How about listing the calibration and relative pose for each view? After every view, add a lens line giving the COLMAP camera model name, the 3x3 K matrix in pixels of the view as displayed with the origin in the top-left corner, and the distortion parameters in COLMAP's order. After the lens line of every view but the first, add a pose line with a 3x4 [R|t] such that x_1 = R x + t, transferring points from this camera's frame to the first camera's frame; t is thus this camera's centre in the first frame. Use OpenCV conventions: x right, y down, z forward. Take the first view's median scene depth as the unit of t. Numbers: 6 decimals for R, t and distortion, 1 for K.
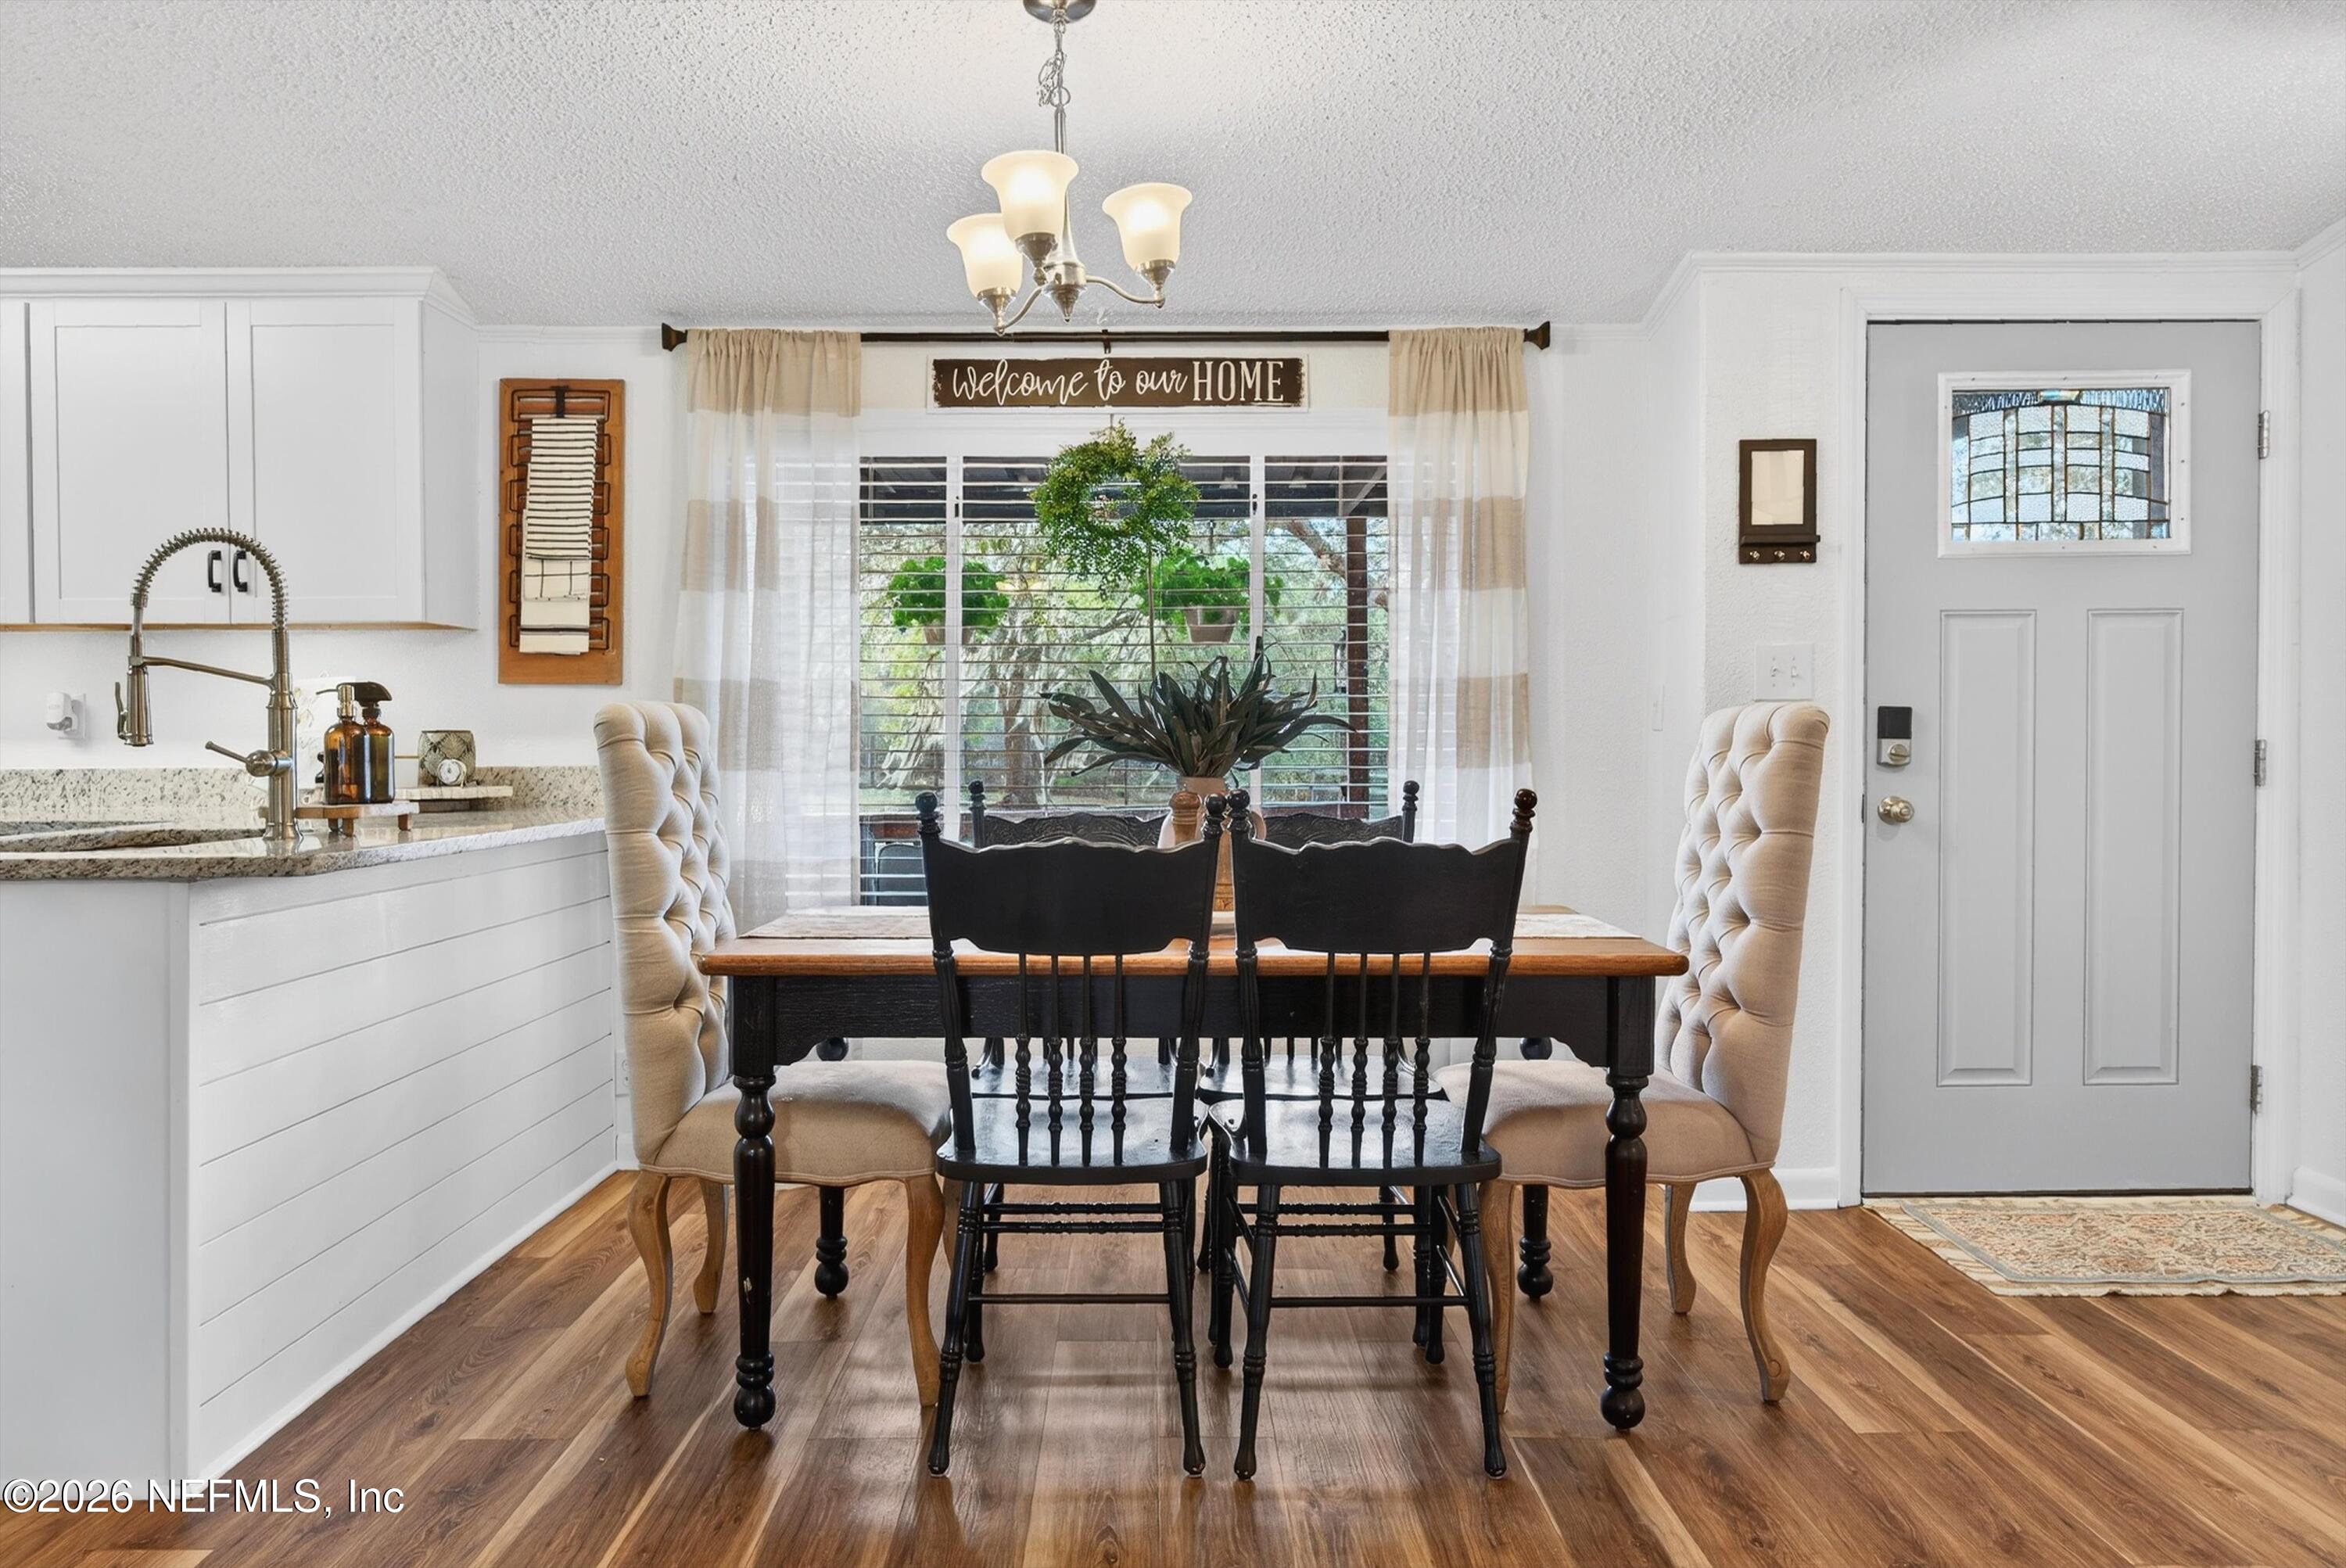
lens RADIAL K [[1919.1, 0, 1146.1], [0, 1919.1, 788.6], [0, 0, 1]] dist [-0.009812, -0.000666]
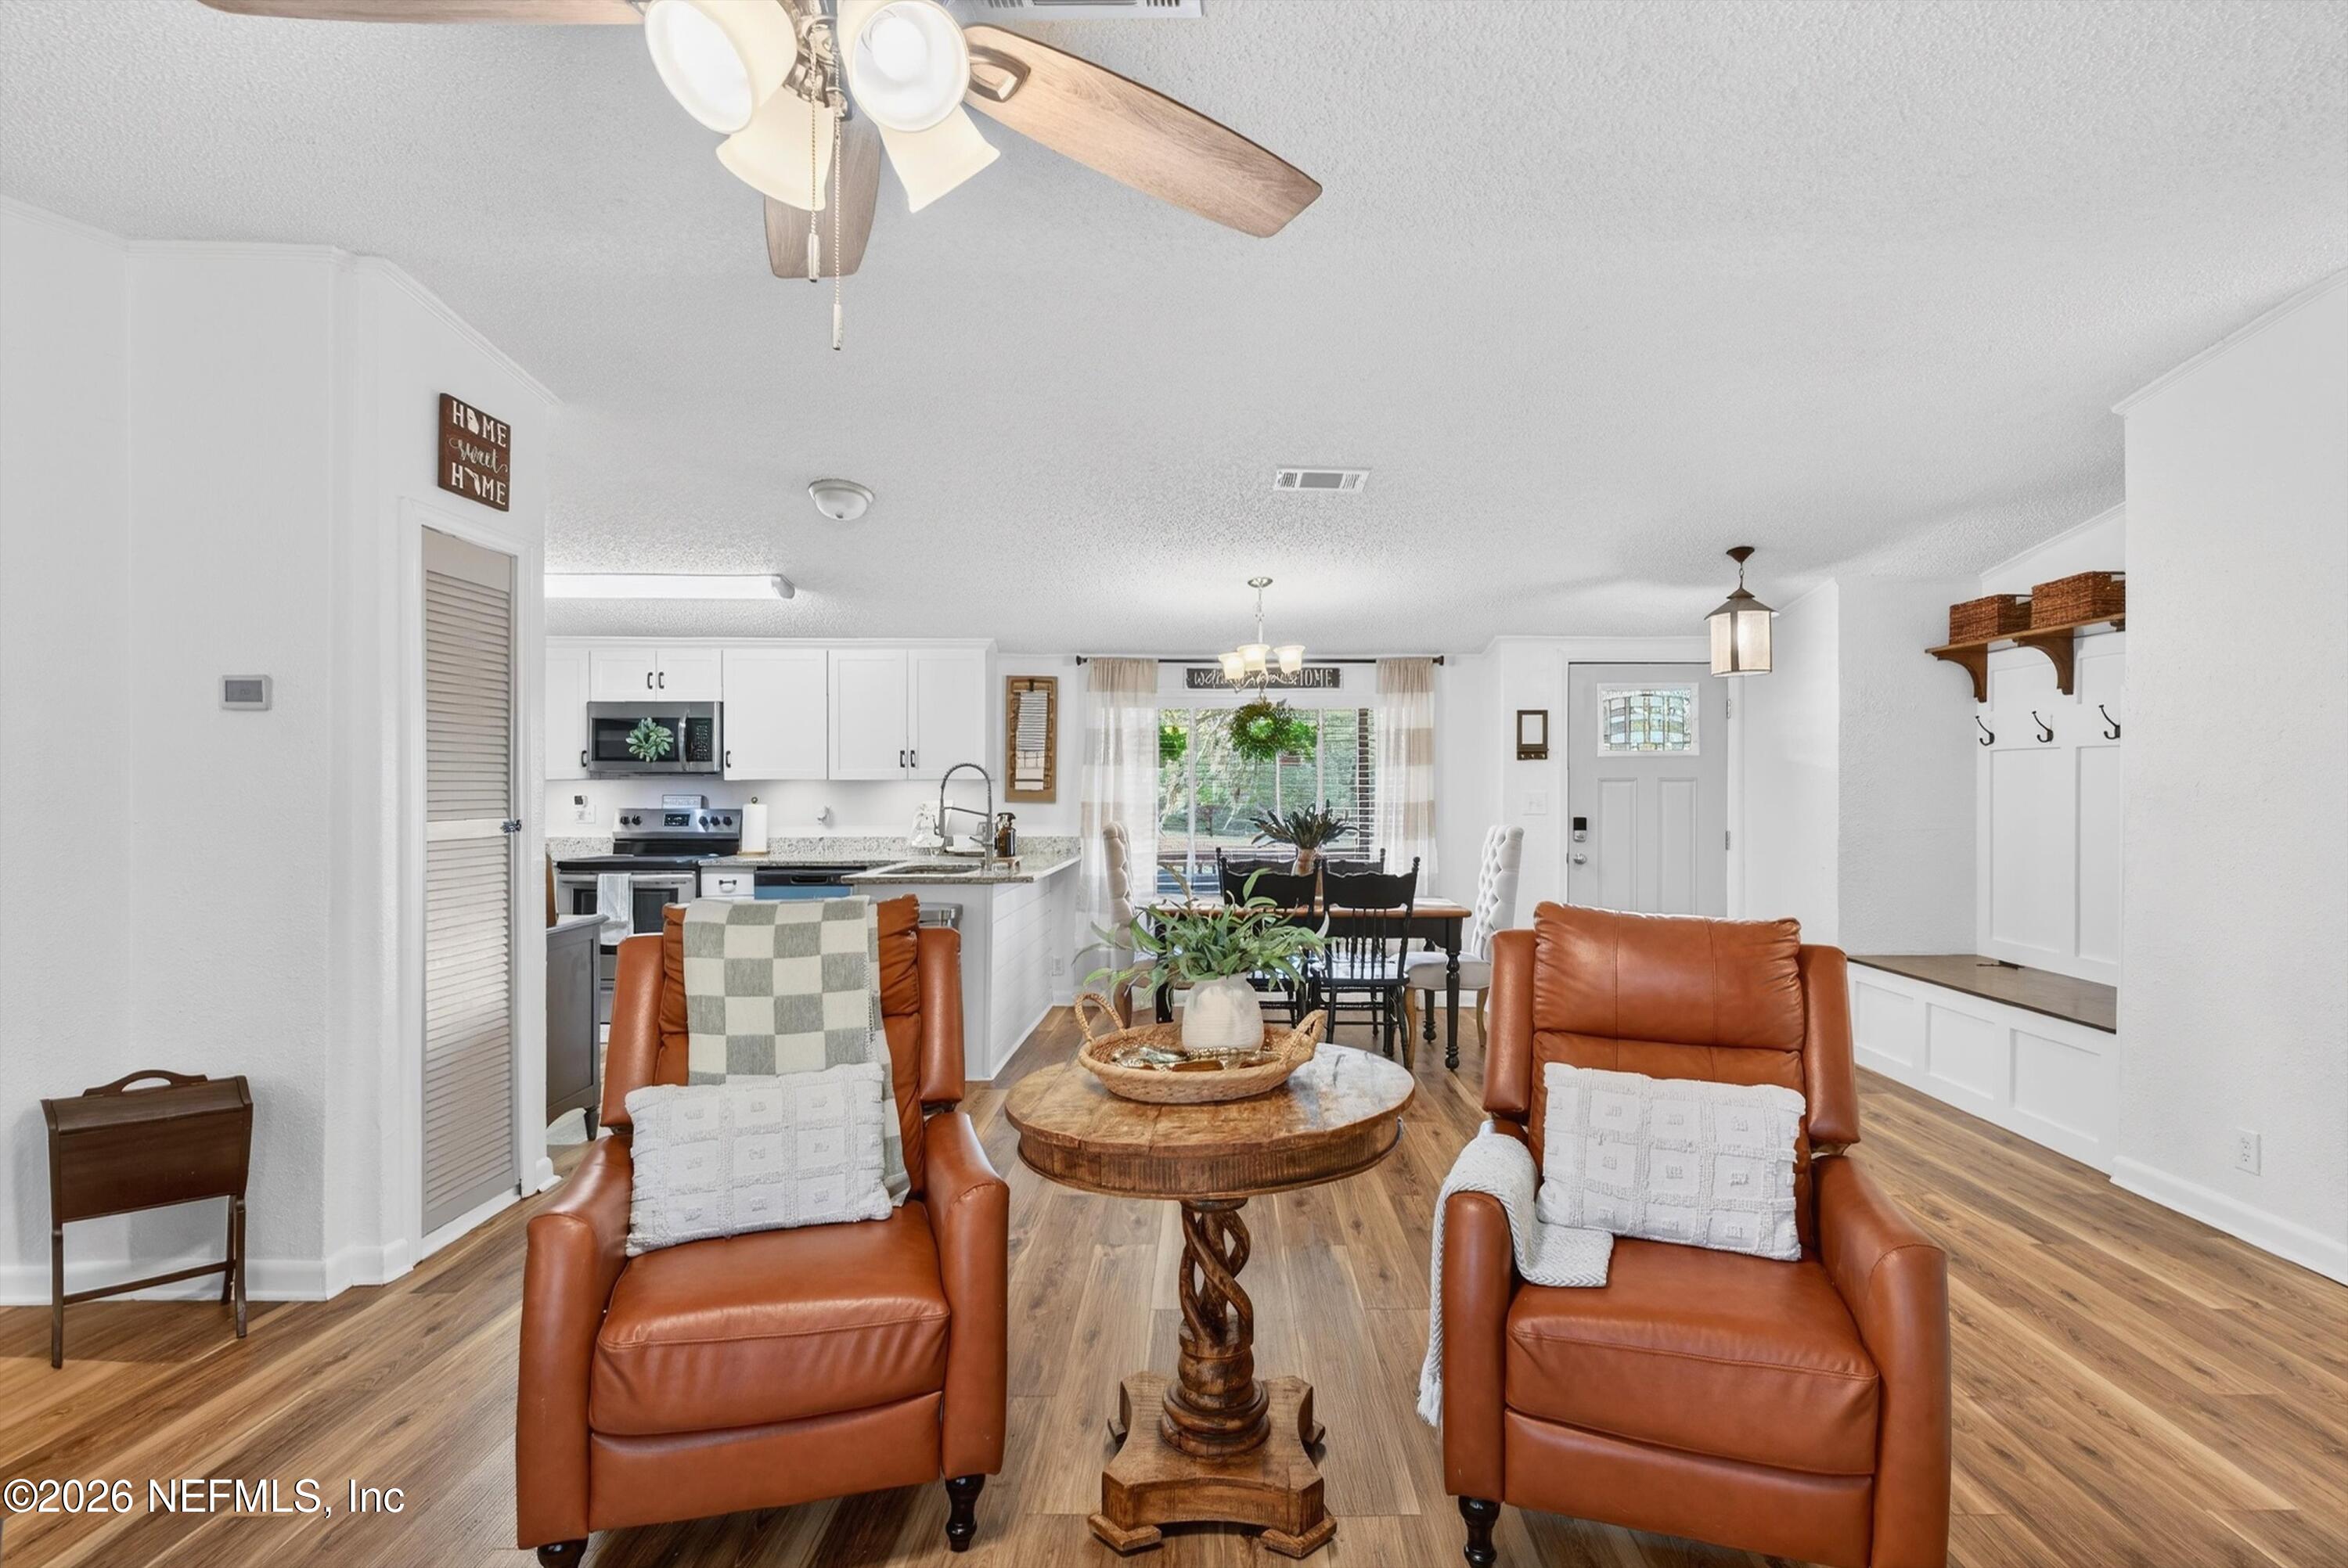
lens RADIAL K [[1814.4, 0, 1174.0], [0, 1814.4, 784.0], [0, 0, 1]] dist [-0.000633, 0.004893]
pose [[0.999938, 0.006117, 0.009274, -0.155820], [-0.006017, 0.999924, -0.010799, -0.057602], [-0.009339, 0.010743, 0.999899, -1.344822]]
